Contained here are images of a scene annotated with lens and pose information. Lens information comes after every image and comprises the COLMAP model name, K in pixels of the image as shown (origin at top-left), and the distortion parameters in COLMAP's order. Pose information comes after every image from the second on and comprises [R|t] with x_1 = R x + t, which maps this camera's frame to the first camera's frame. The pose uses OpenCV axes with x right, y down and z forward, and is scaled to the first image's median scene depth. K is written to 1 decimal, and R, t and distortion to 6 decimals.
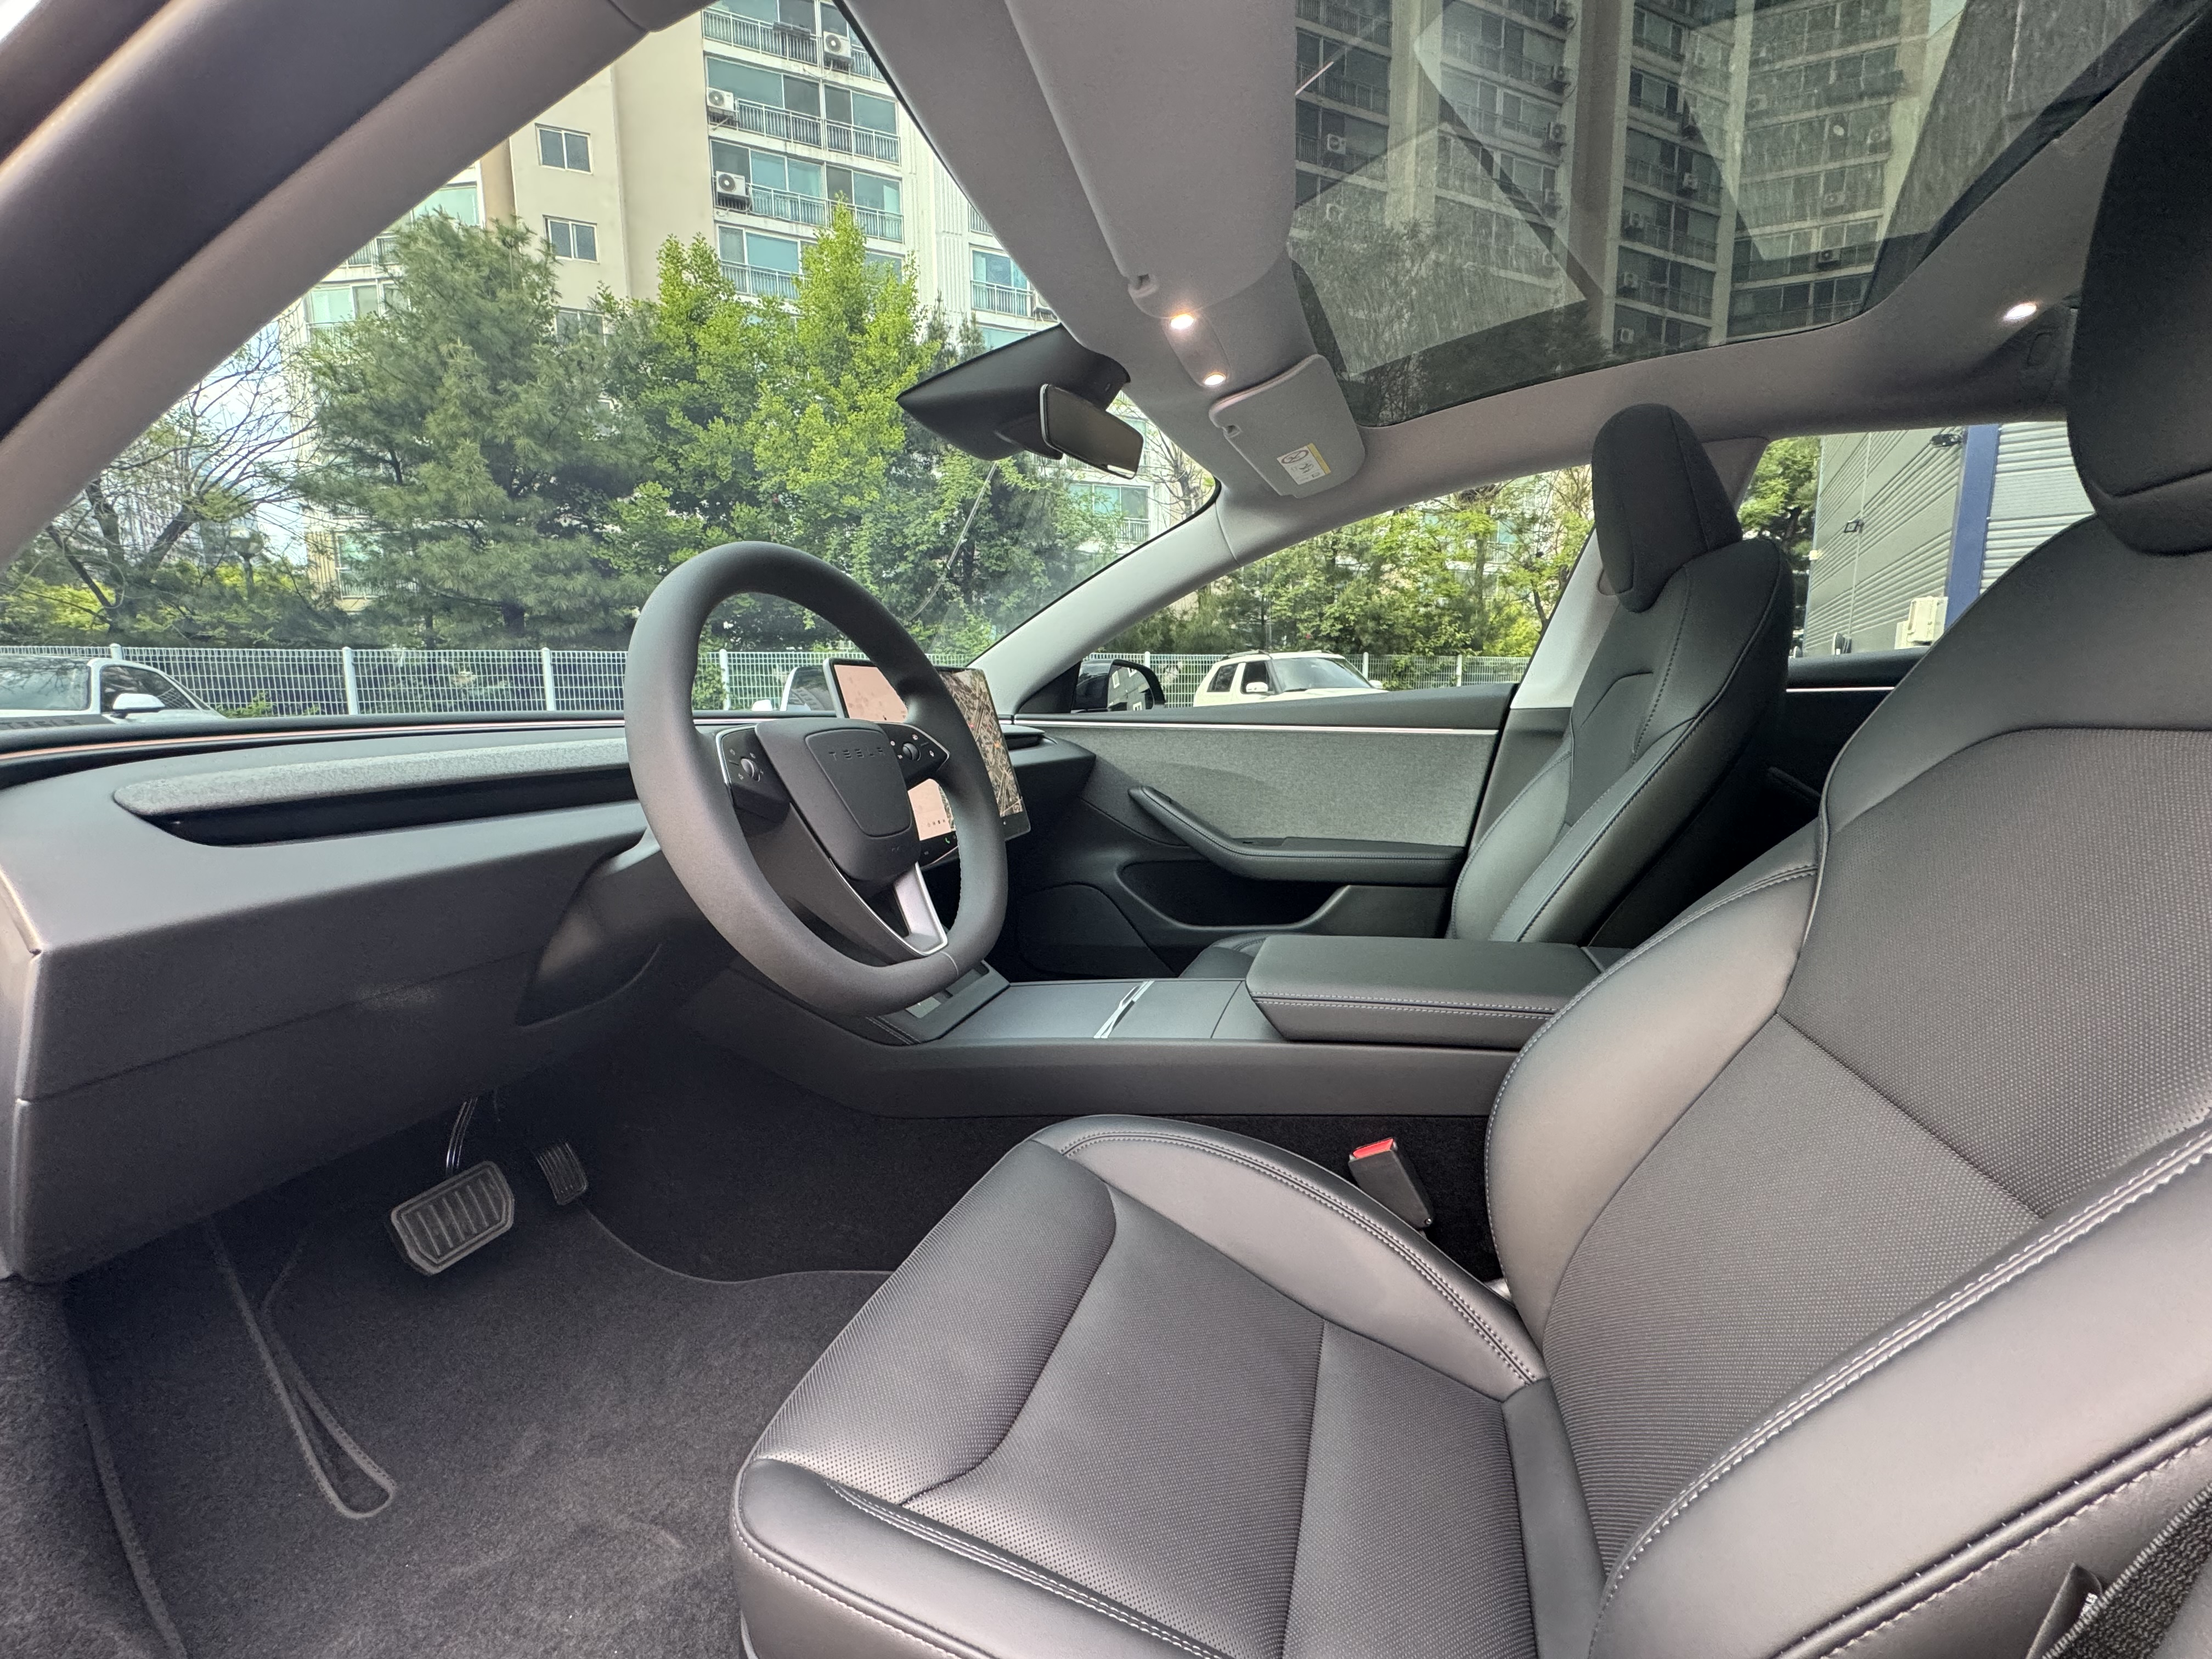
lens RADIAL K [[884.8, 0, 1093.4], [0, 884.8, 827.9], [0, 0, 1]] dist [0.000365, 0.000022]
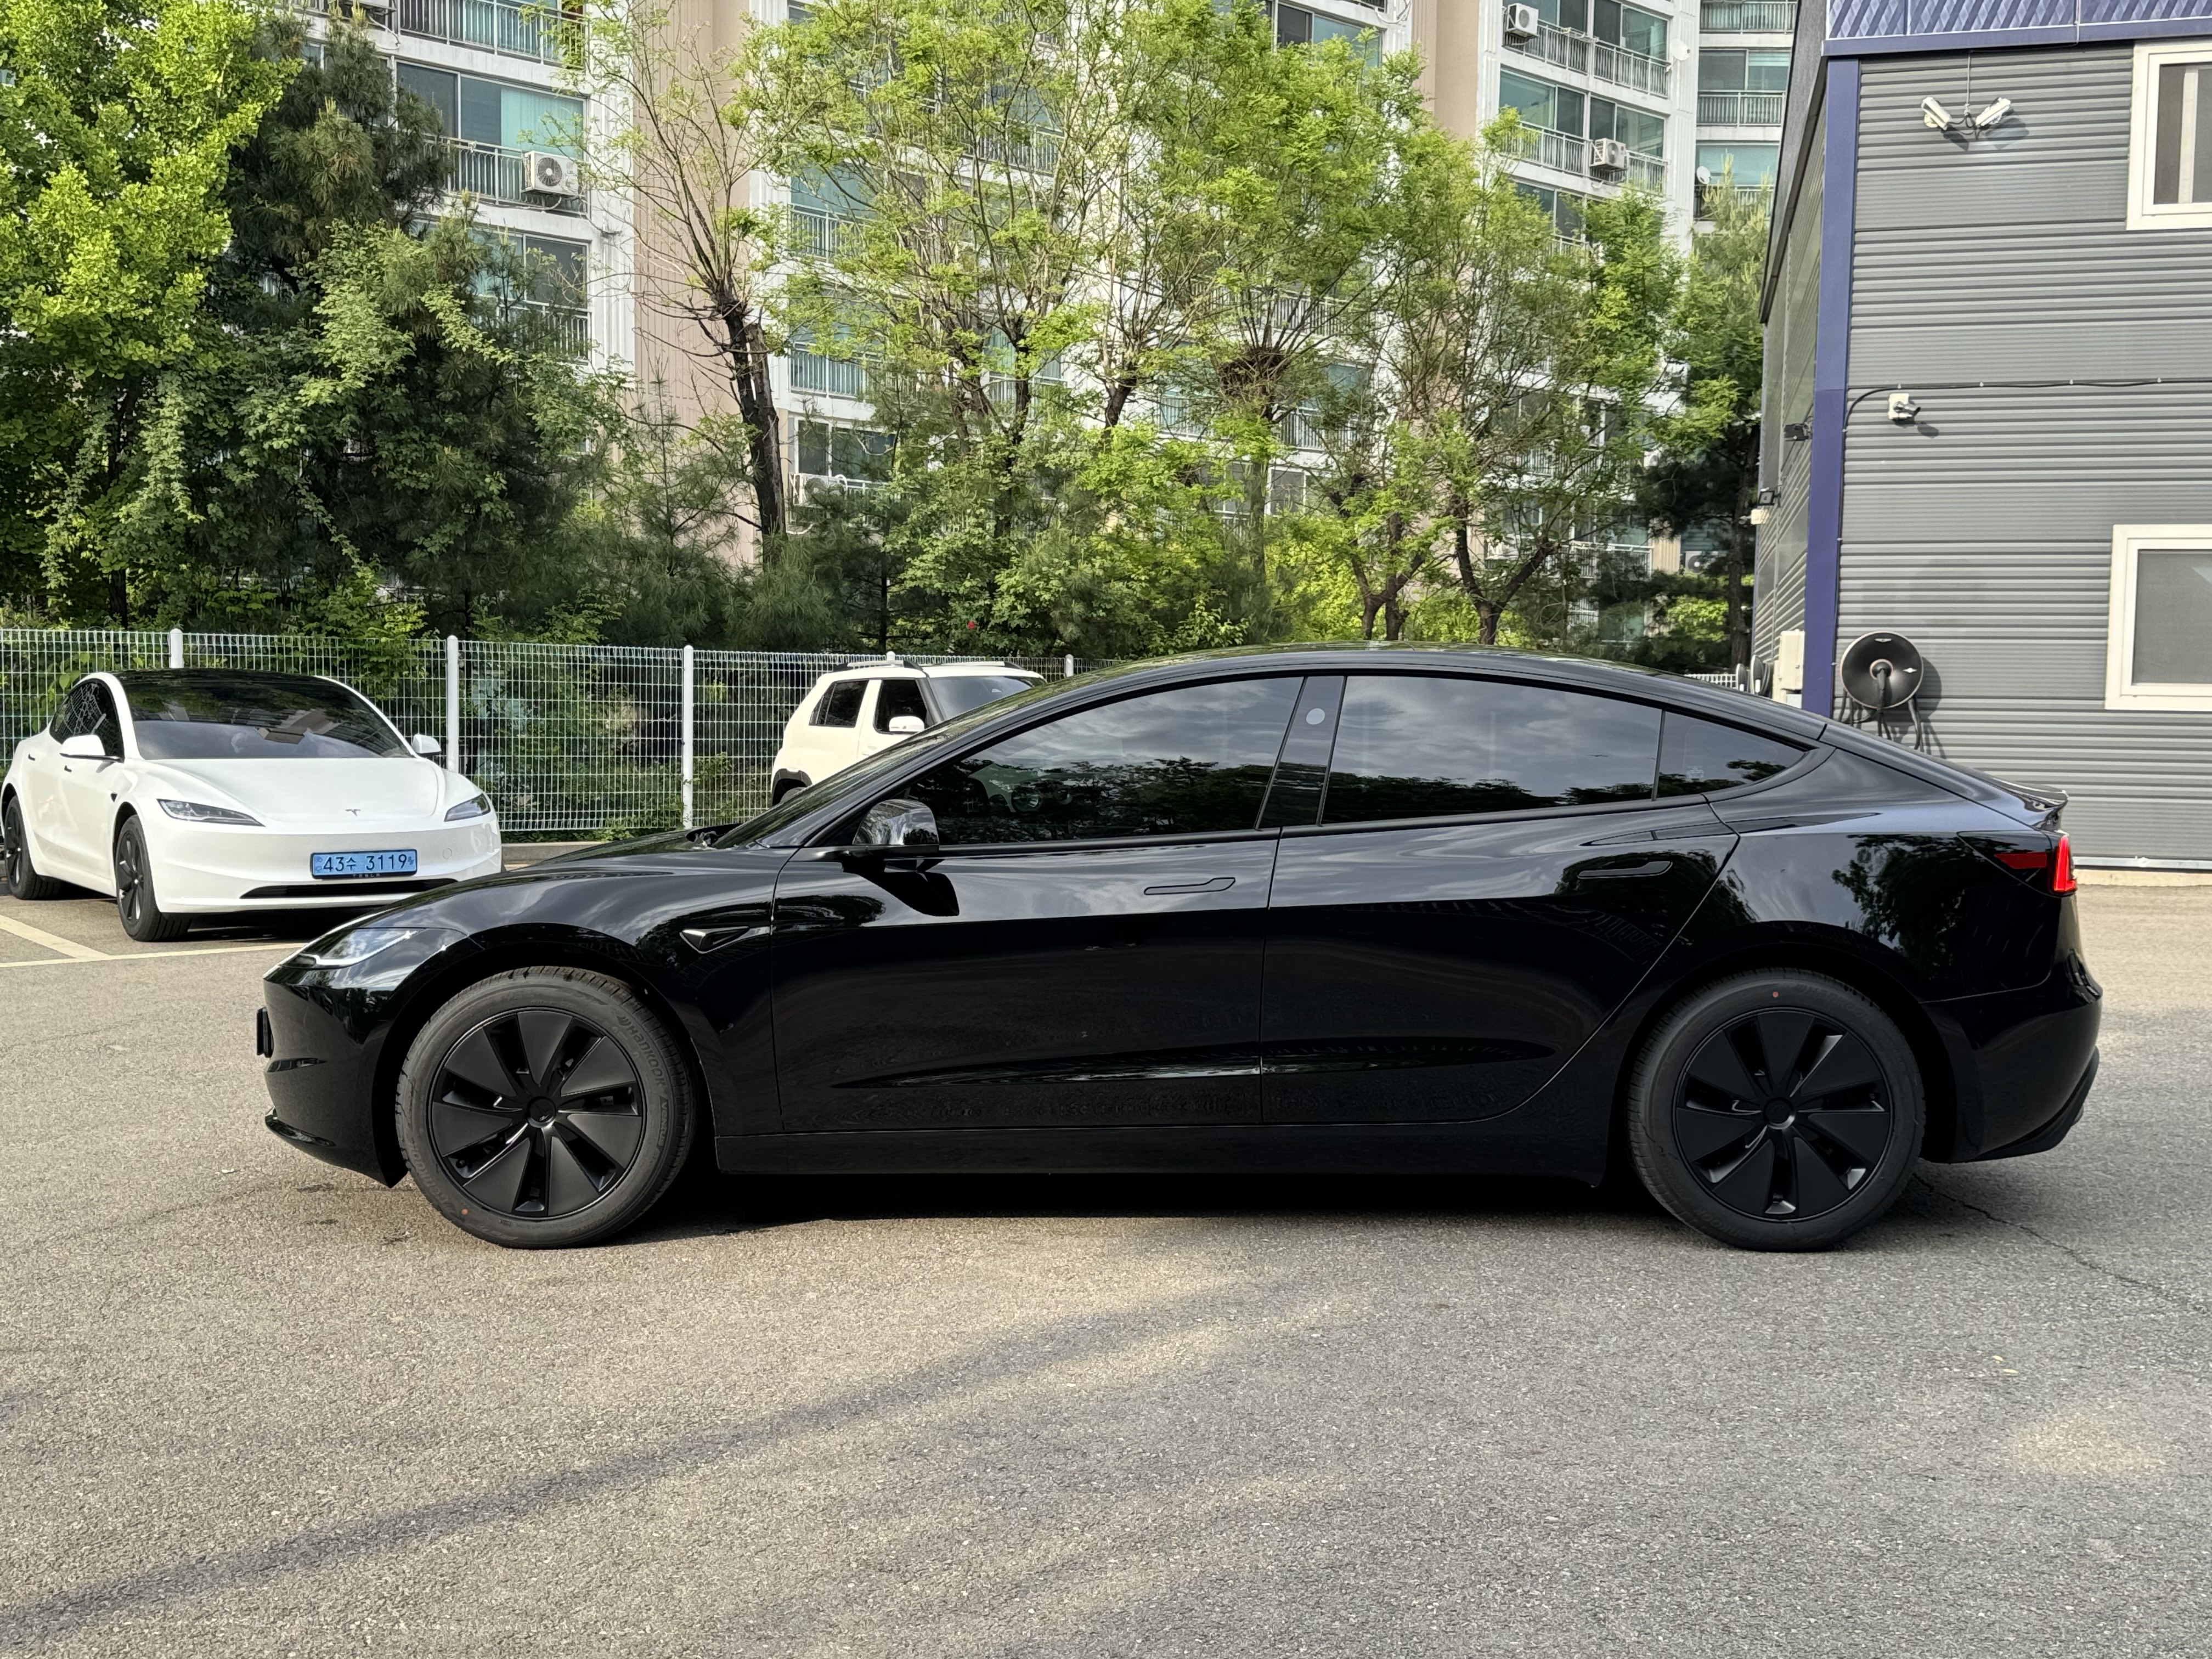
lens RADIAL K [[2191.3, 0, 1106.4], [0, 2191.3, 830.0], [0, 0, 1]] dist [-0.001021, 0.000000]
pose [[0.947195, 0.007024, 0.320582, -0.121599], [0.019868, 0.996554, -0.080537, 0.026549], [-0.320043, 0.082654, 0.943791, -0.329805]]
